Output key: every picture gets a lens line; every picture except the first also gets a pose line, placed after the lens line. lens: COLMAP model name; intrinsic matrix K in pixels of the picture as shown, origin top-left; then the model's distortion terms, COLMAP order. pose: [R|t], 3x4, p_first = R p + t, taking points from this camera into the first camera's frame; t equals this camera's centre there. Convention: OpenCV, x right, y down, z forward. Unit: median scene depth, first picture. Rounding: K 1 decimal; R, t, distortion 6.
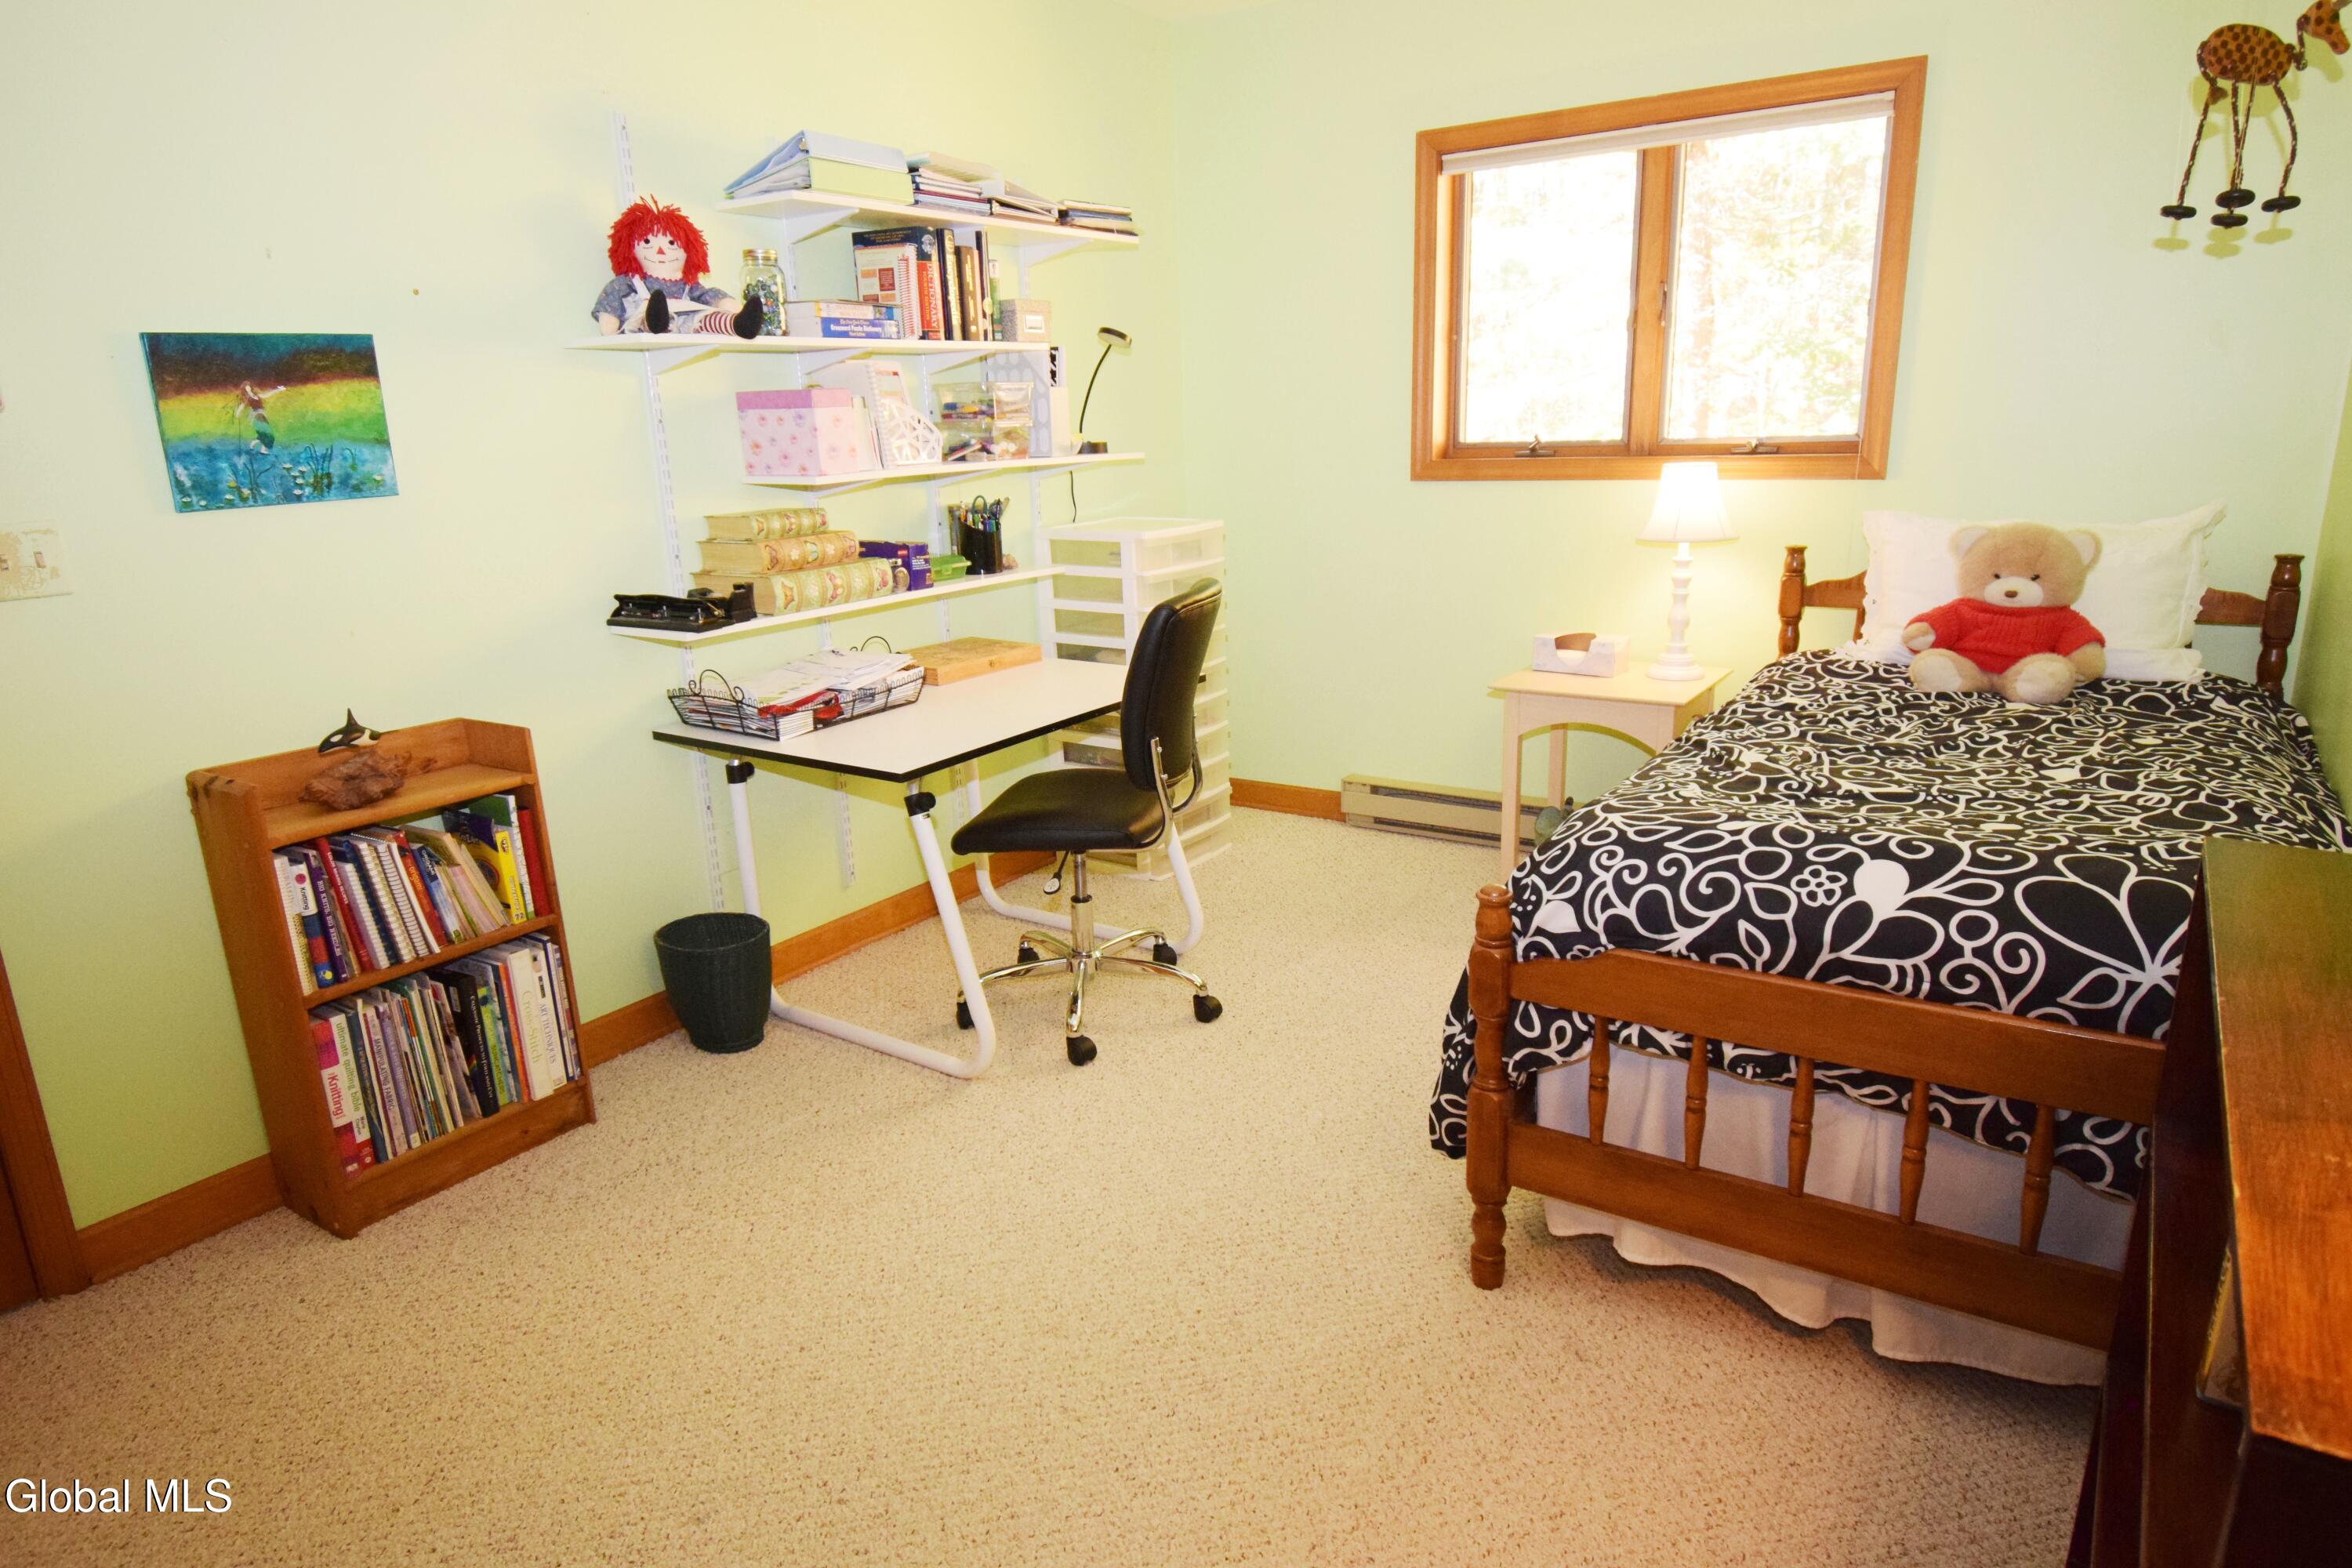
lens RADIAL K [[1399.2, 0, 1176.0], [0, 1399.2, 784.0], [0, 0, 1]] dist [0.003093, -0.027913]
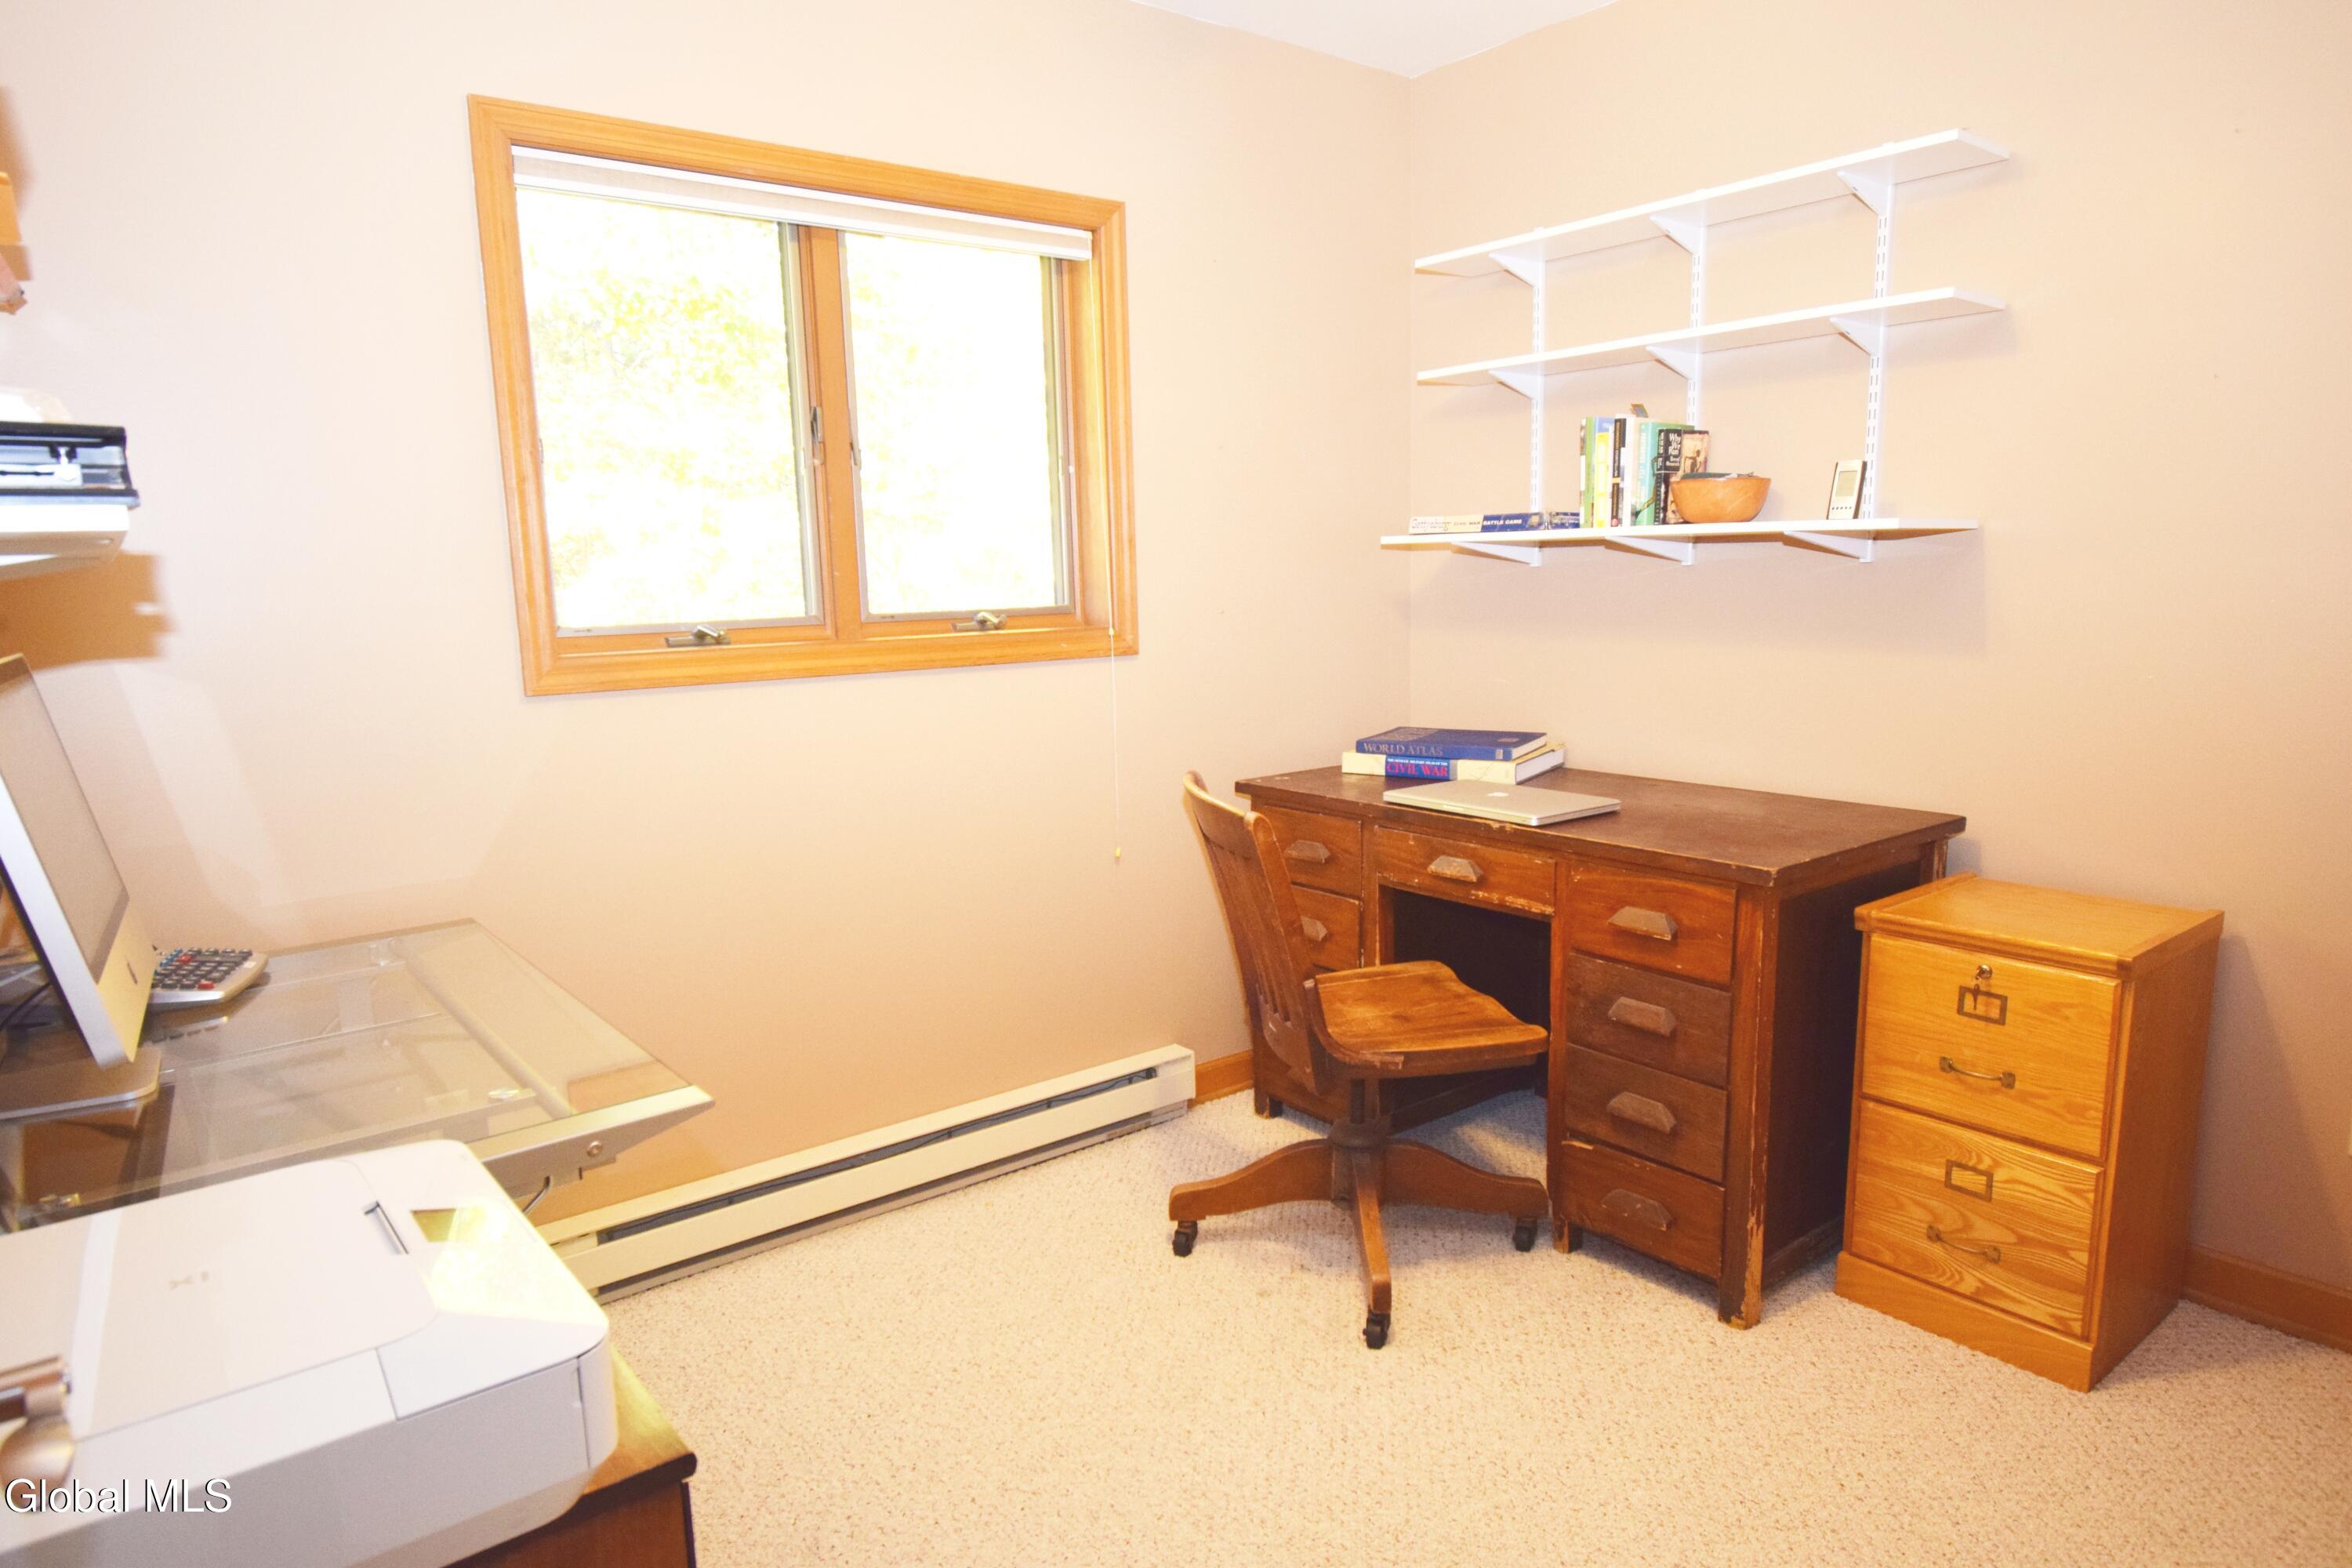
lens RADIAL K [[1399.2, 0, 1176.0], [0, 1399.2, 784.0], [0, 0, 1]] dist [0.003093, -0.027913]
pose [[0.309283, -0.117092, 0.943734, -0.321958], [0.251737, 0.967069, 0.037487, -0.150290], [-0.917045, 0.225979, 0.328575, 0.644825]]
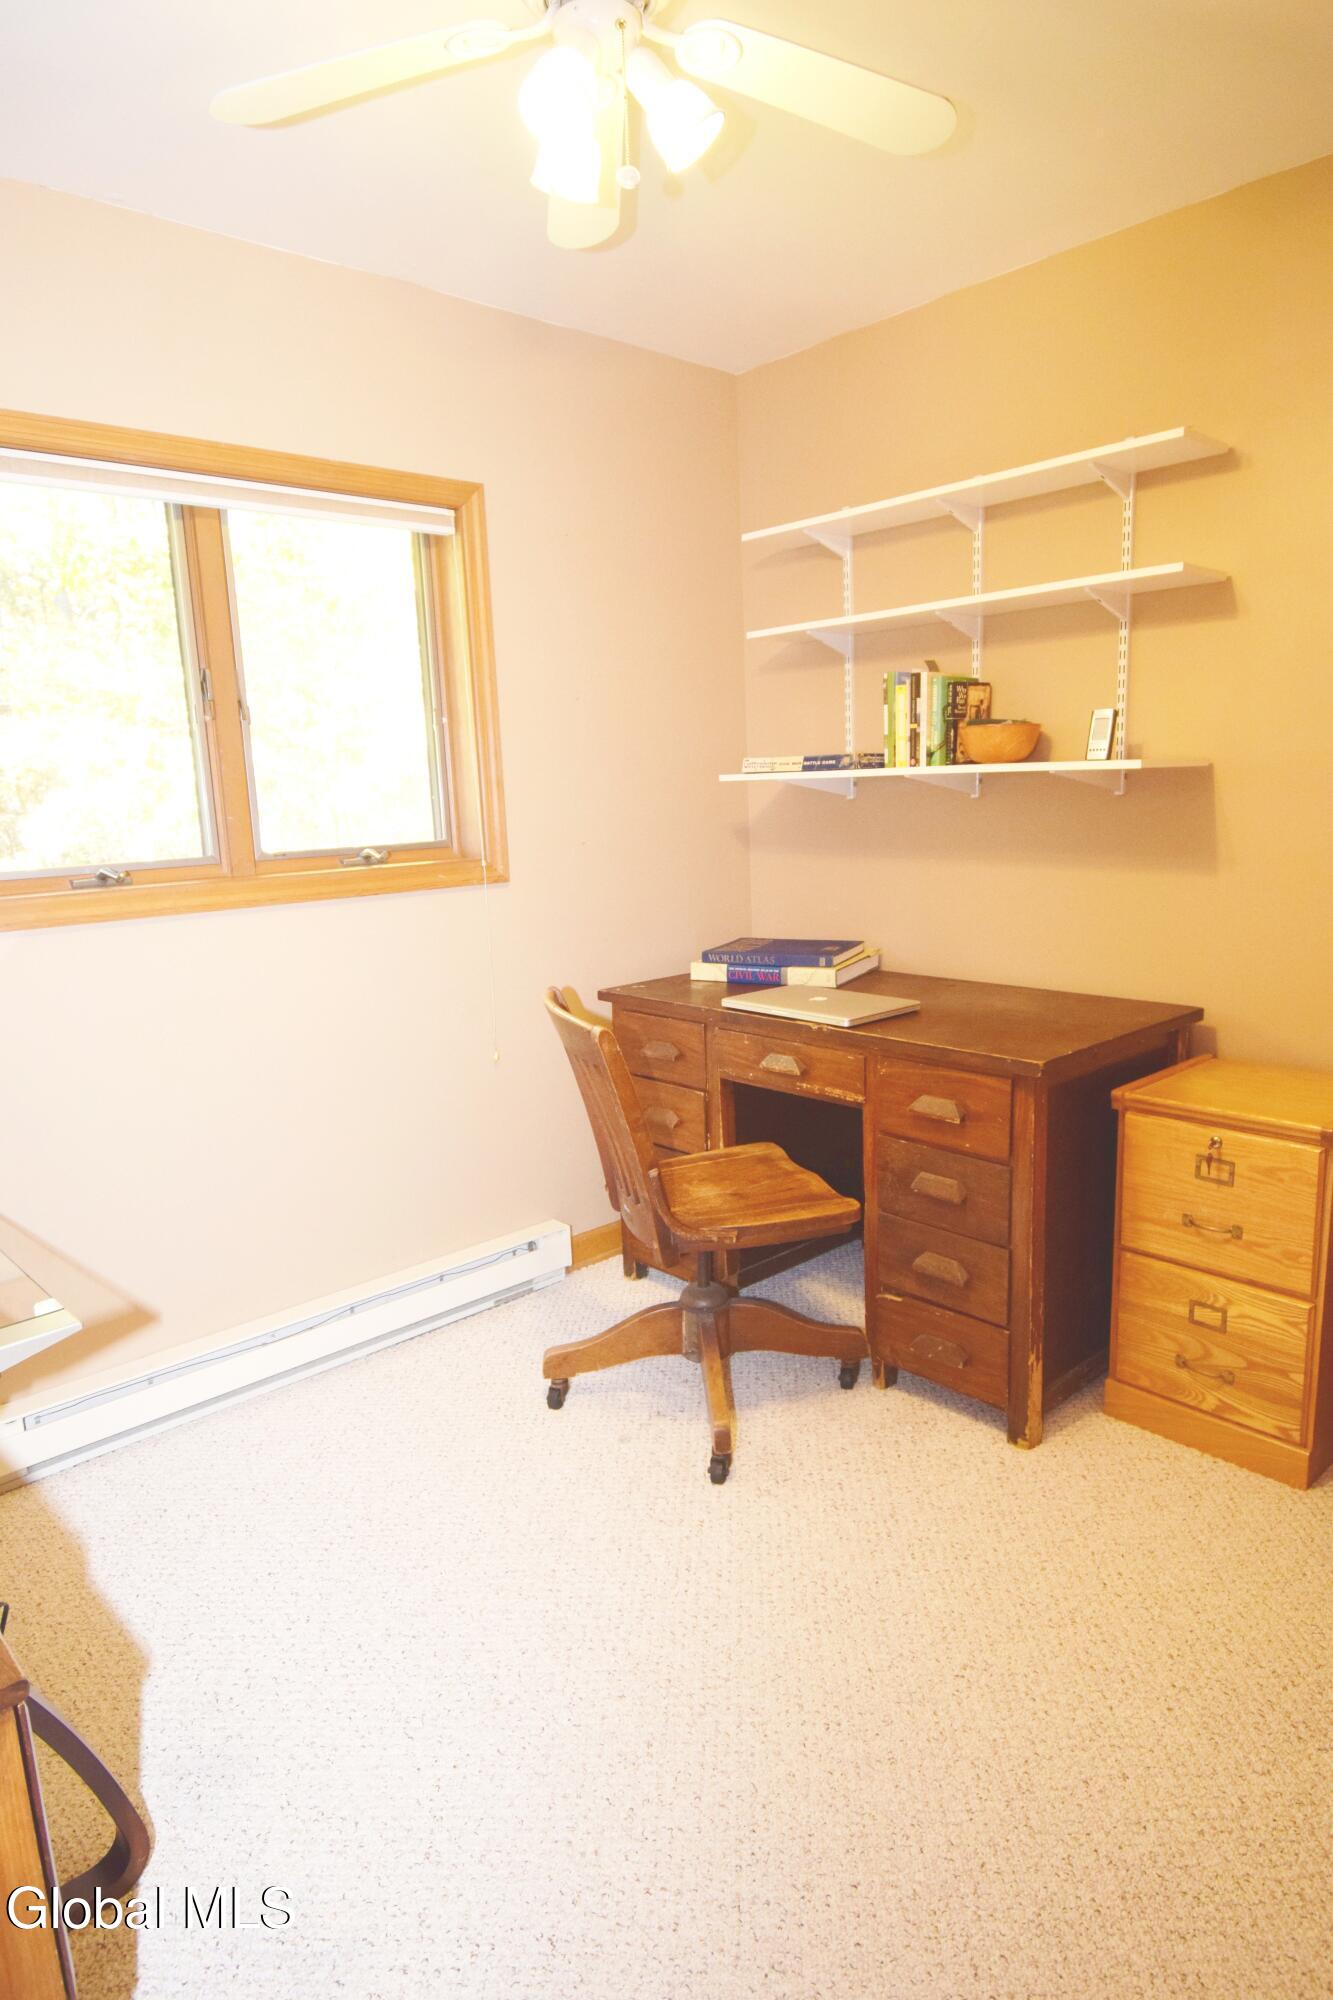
lens RADIAL K [[1189.8, 0, 680.6], [0, 1189.8, 993.1], [0, 0, 1]] dist [0.003093, -0.027913]
pose [[0.229317, -0.142293, 0.962895, -0.296411], [0.273969, 0.958697, 0.076426, -0.156916], [-0.934000, 0.246277, 0.258829, 0.621951]]
